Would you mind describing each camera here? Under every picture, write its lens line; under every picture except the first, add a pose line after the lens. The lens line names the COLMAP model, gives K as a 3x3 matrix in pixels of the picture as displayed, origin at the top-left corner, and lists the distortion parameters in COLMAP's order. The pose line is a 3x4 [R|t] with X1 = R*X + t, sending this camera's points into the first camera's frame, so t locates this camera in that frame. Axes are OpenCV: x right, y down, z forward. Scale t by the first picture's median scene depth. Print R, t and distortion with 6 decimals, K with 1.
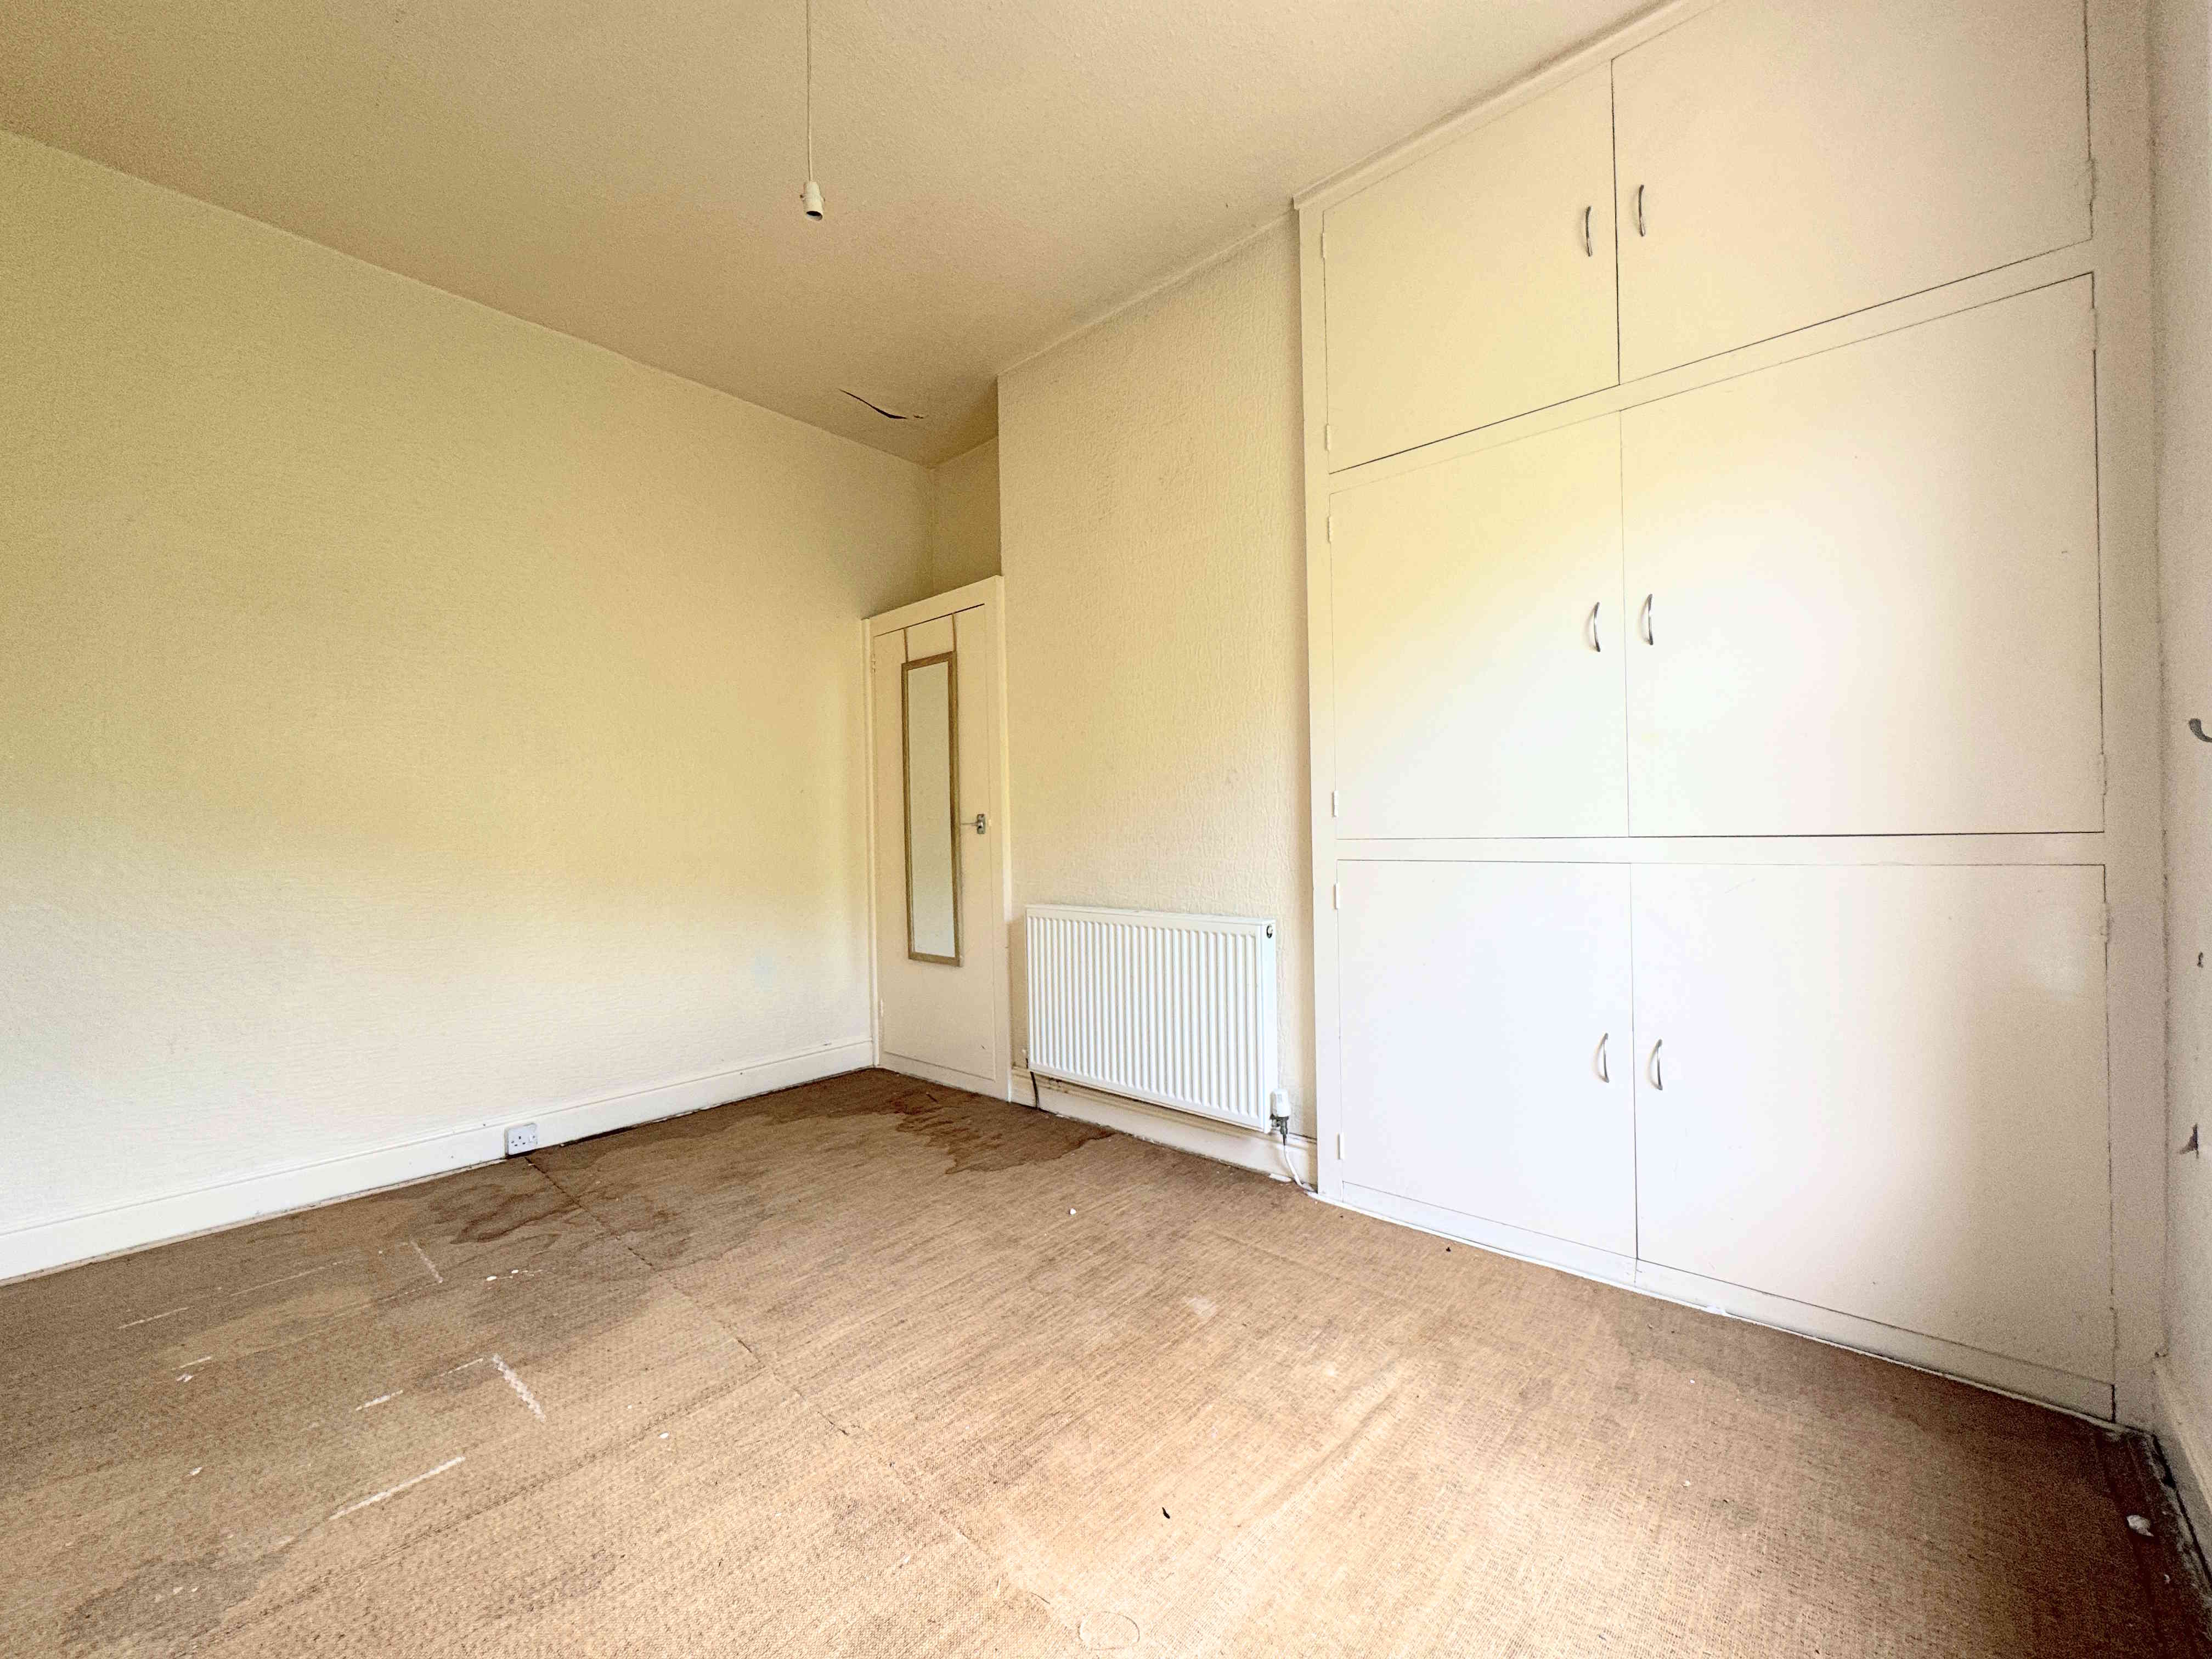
lens RADIAL K [[885.6, 0, 1101.4], [0, 885.6, 828.4], [0, 0, 1]] dist [-0.000868, -0.000119]
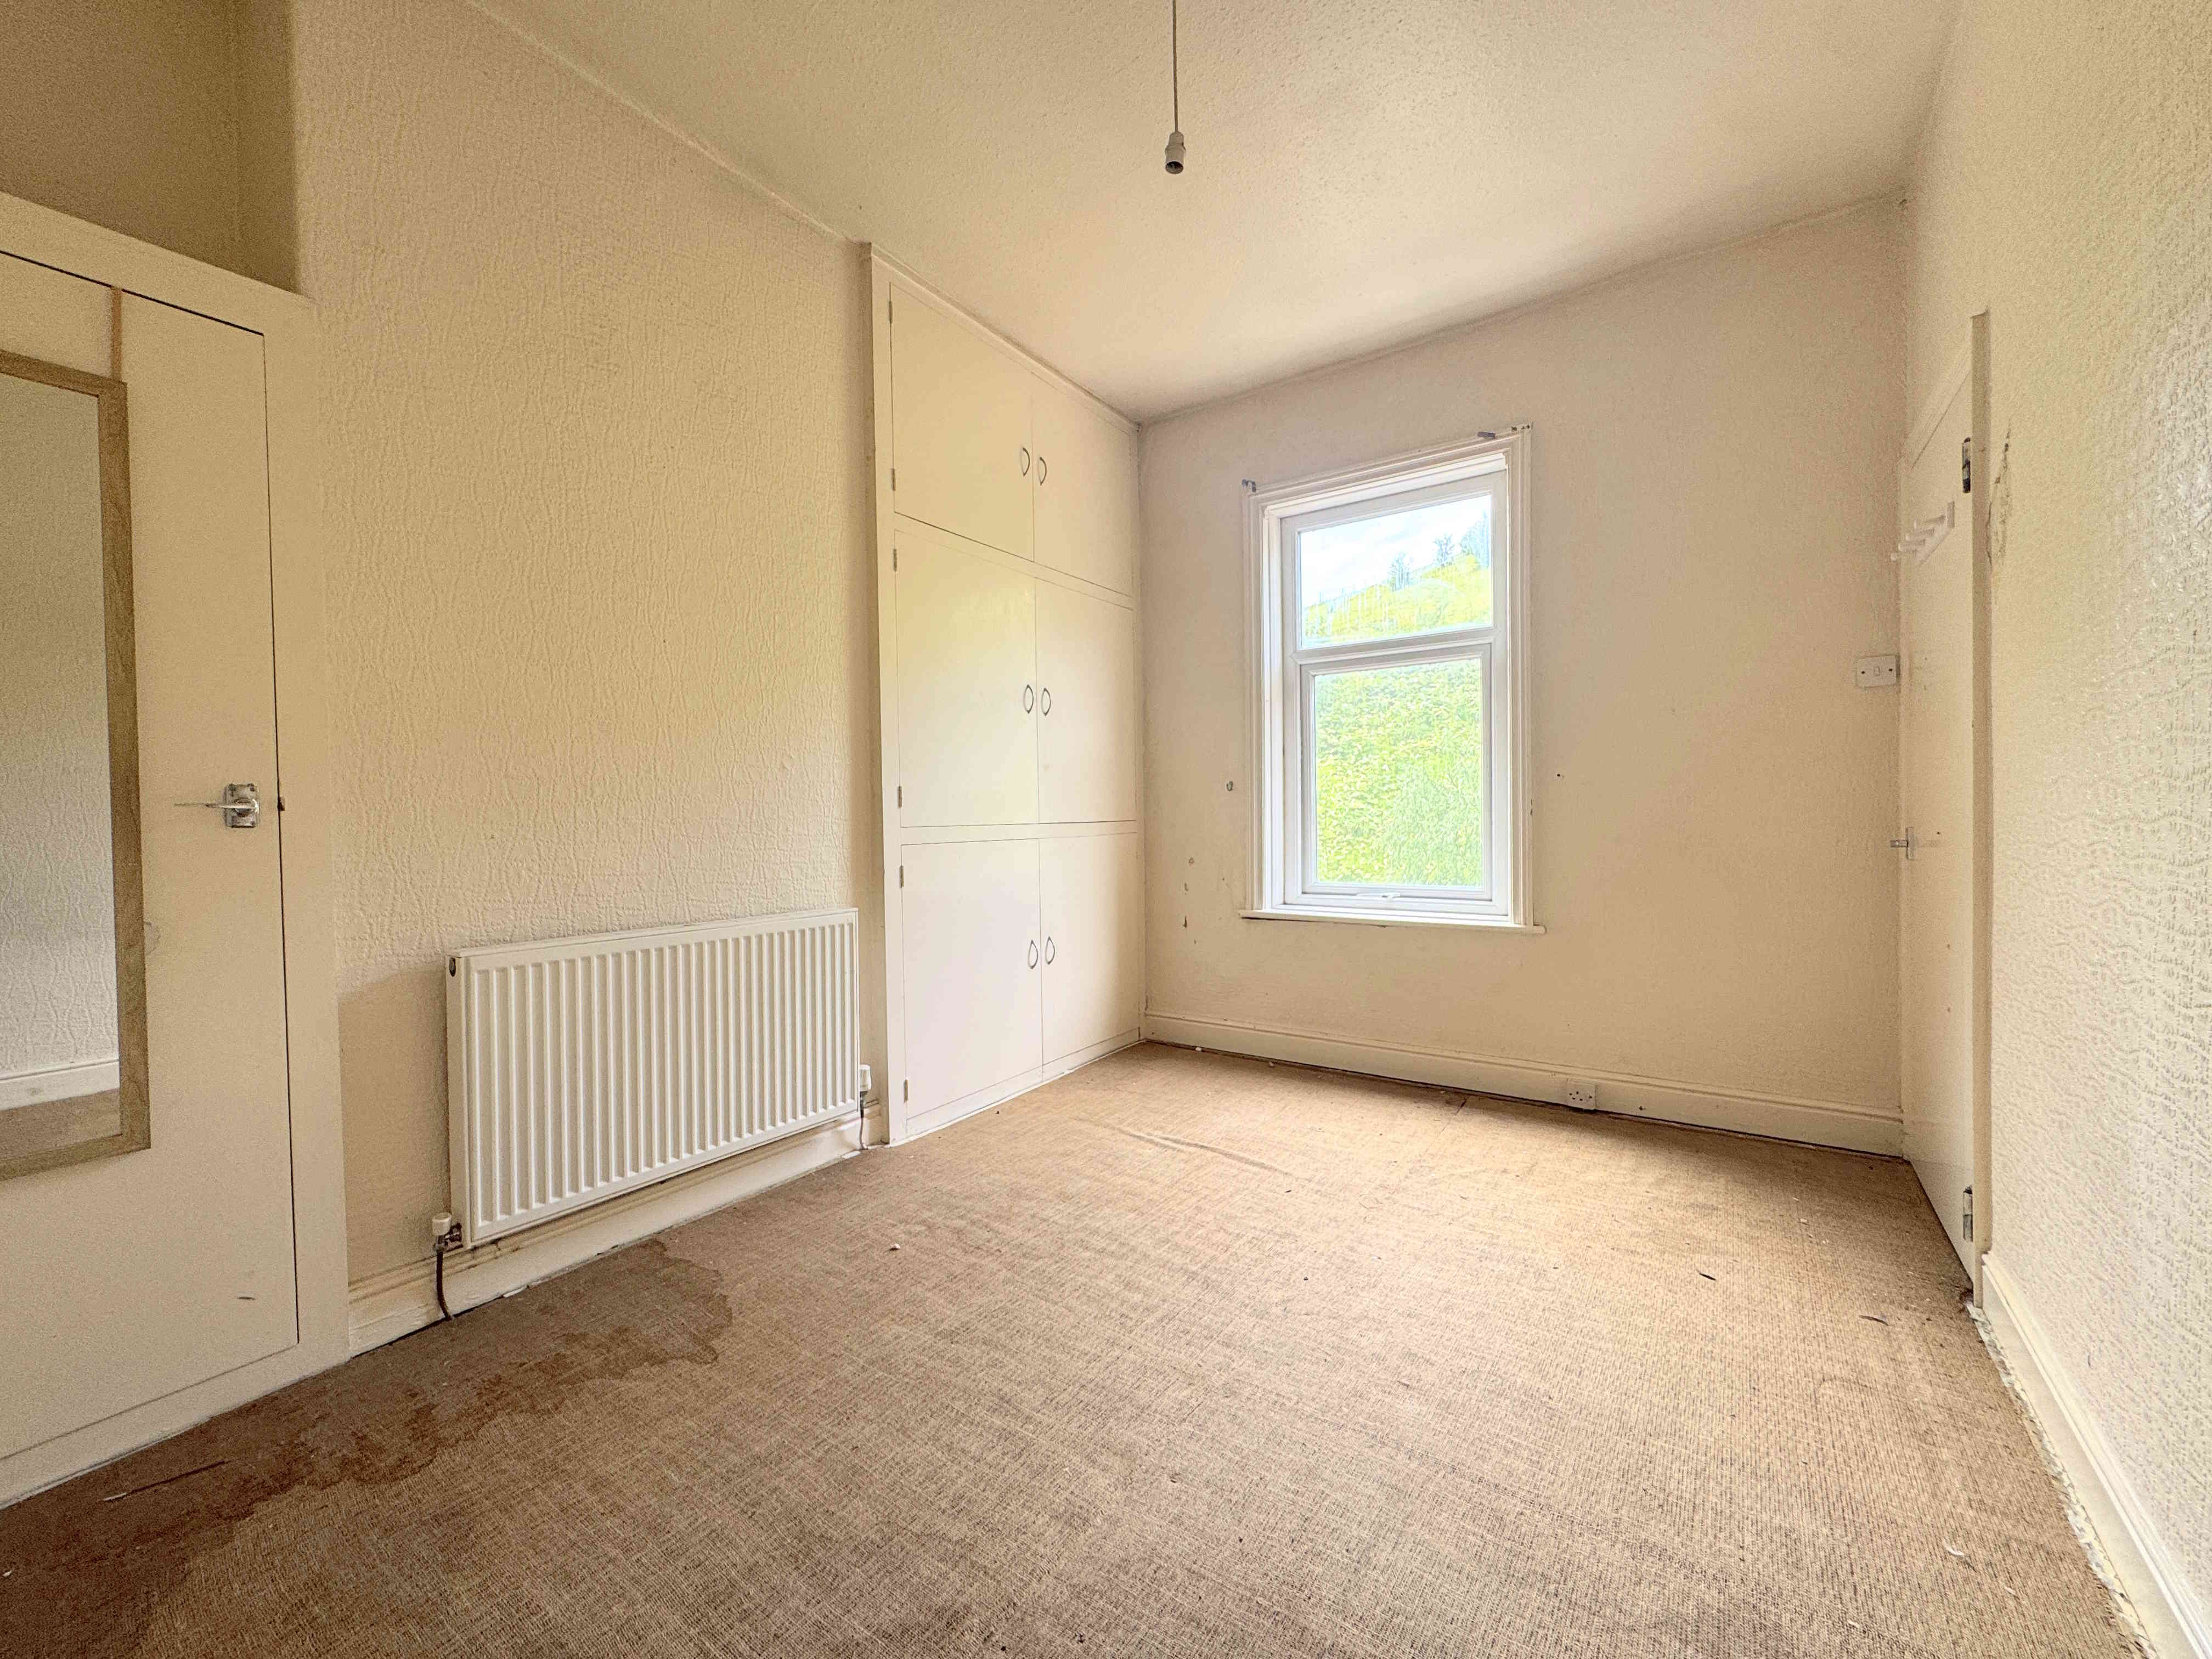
lens RADIAL K [[885.6, 0, 1101.4], [0, 885.6, 828.4], [0, 0, 1]] dist [-0.000868, -0.000119]
pose [[-0.129623, 0.005903, 0.991546, -0.752906], [0.018424, 0.999824, -0.003544, 0.017807], [-0.991392, 0.017809, -0.129709, 0.725502]]
